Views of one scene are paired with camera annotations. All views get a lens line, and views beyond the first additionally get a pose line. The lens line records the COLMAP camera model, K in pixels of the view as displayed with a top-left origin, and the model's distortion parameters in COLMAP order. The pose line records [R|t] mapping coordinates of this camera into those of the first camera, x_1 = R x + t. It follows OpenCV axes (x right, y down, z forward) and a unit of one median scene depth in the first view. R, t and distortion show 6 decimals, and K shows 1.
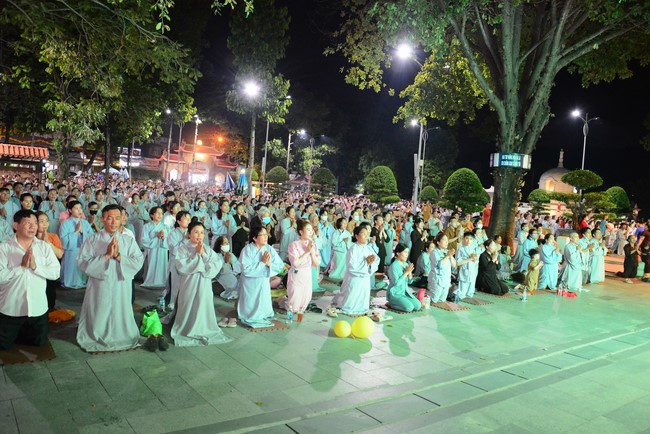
lens RADIAL K [[509.2, 0, 329.2], [0, 509.2, 219.2], [0, 0, 1]] dist [-0.144177, 0.099569]
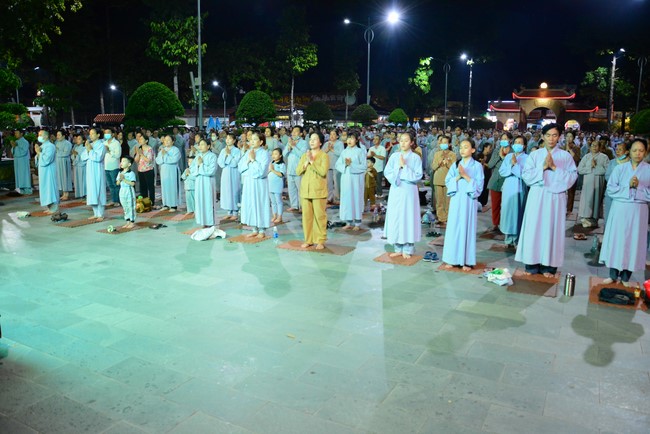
lens RADIAL K [[509.2, 0, 327.0], [0, 509.2, 213.7], [0, 0, 1]] dist [-0.144177, 0.099569]
pose [[0.431279, 0.073975, -0.899181, 0.381784], [-0.020190, 0.997175, 0.072353, 0.012224], [0.901993, -0.013049, 0.431554, 0.330043]]
